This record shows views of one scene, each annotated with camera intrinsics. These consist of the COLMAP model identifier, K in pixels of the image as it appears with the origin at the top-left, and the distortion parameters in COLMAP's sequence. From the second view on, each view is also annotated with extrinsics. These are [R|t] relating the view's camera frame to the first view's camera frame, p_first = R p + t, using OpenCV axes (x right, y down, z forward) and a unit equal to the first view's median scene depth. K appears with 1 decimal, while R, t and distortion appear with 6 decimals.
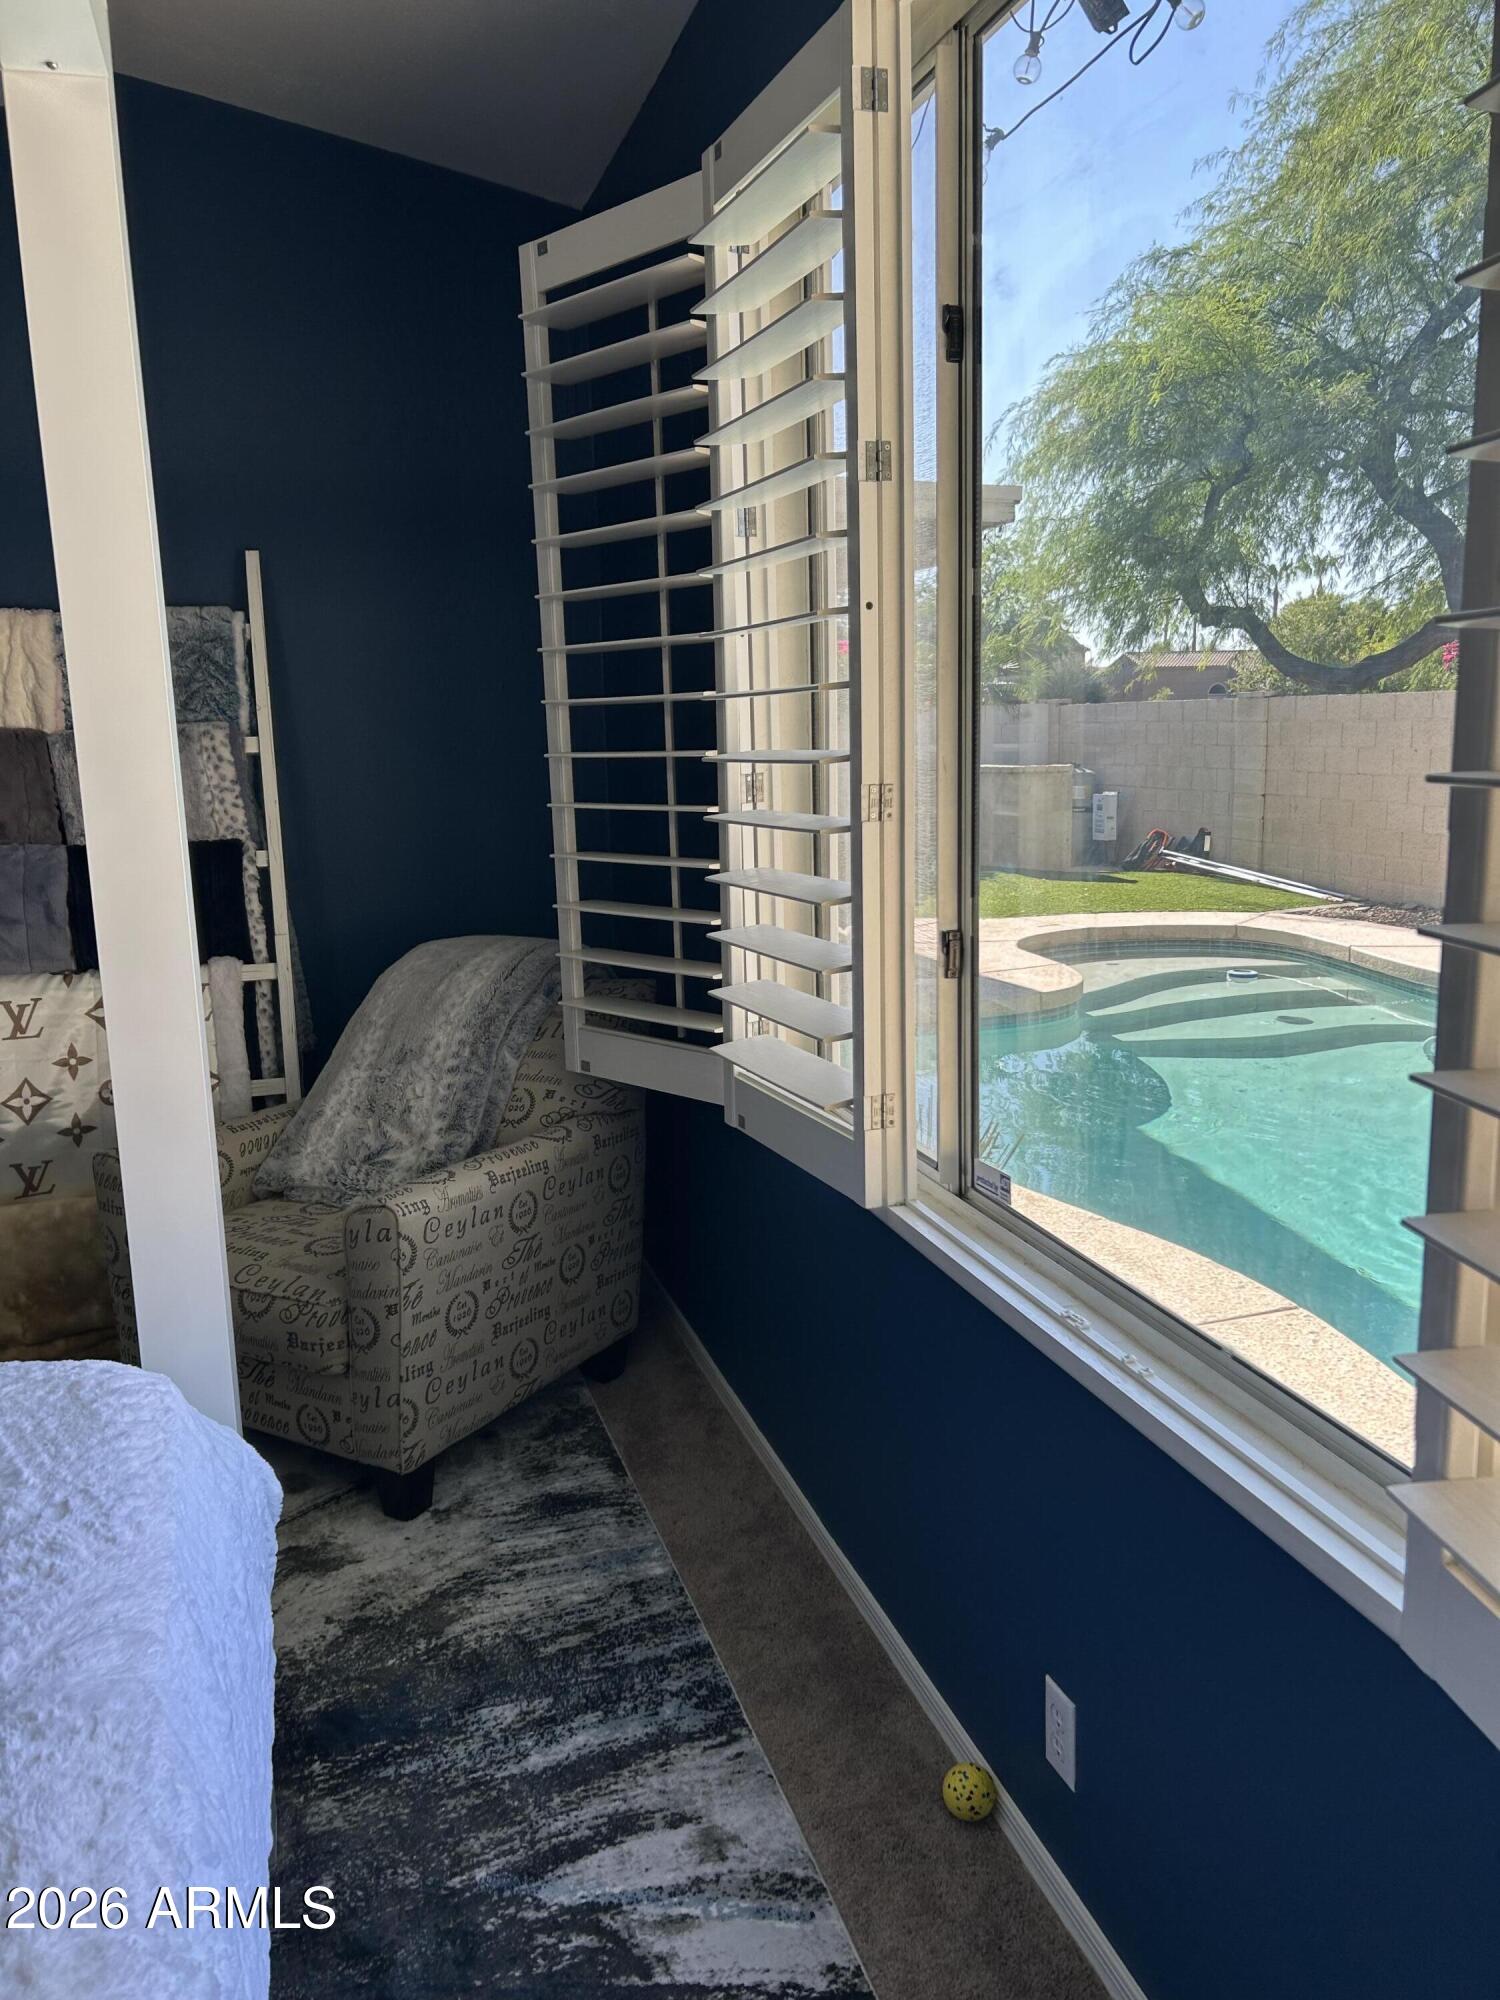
lens RADIAL K [[1515.9, 0, 744.3], [0, 1515.9, 1004.1], [0, 0, 1]] dist [0.047767, -0.052737]
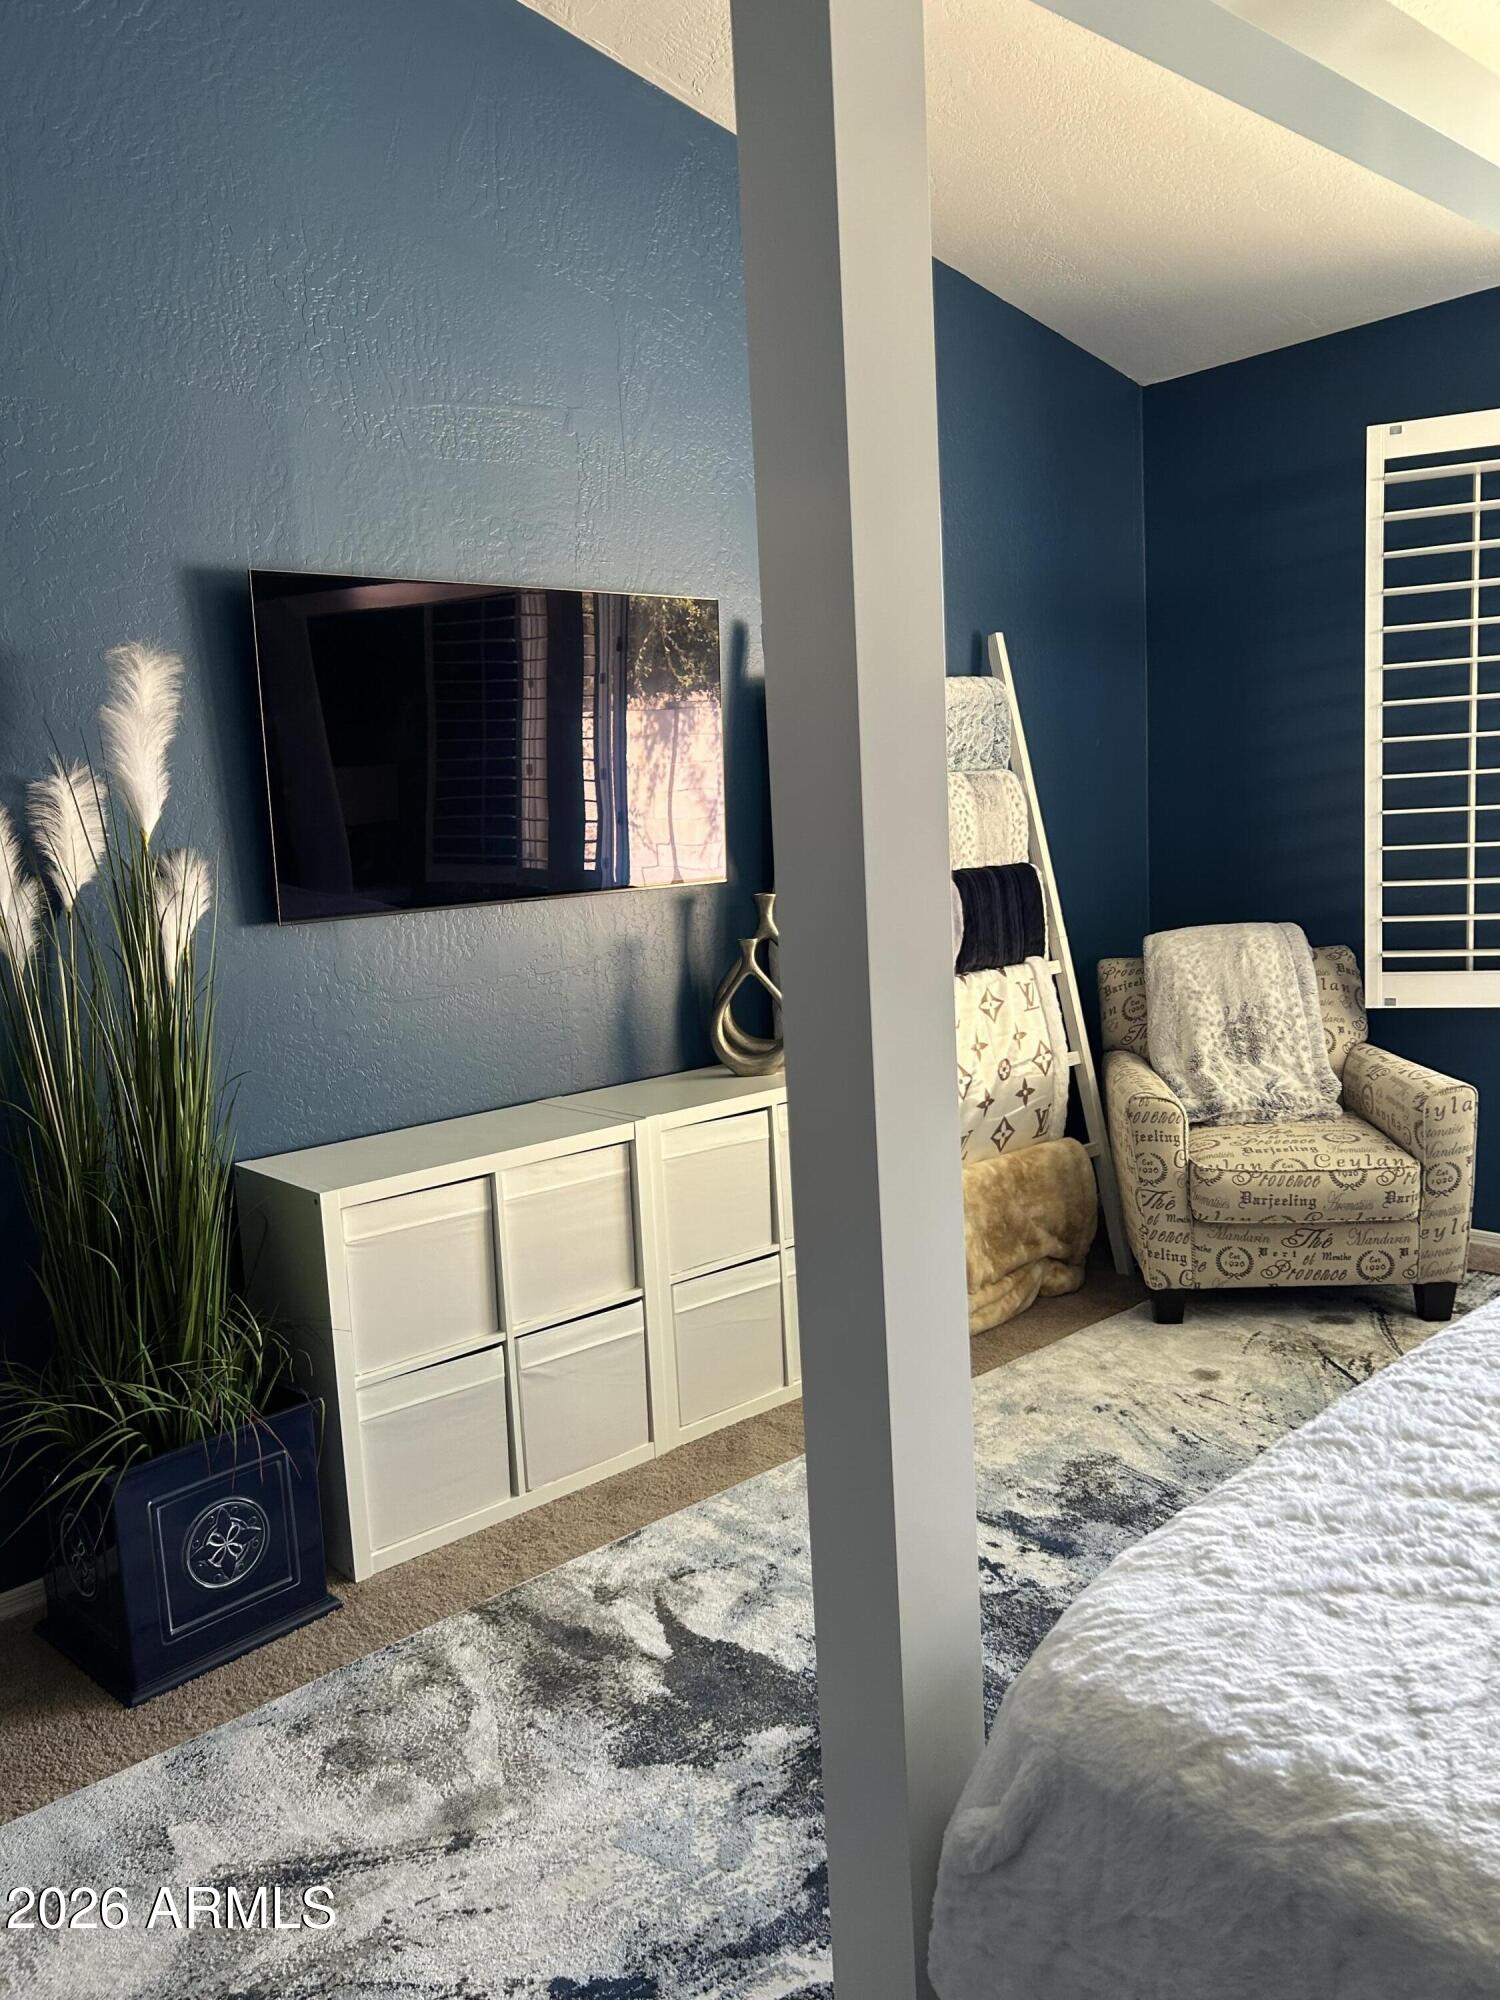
lens RADIAL K [[1515.9, 0, 744.3], [0, 1515.9, 1004.1], [0, 0, 1]] dist [0.047767, -0.052737]
pose [[0.896807, -0.080113, 0.435108, -1.336441], [0.108171, 0.993325, -0.040059, 0.038419], [-0.428995, 0.082992, 0.899486, 0.001112]]
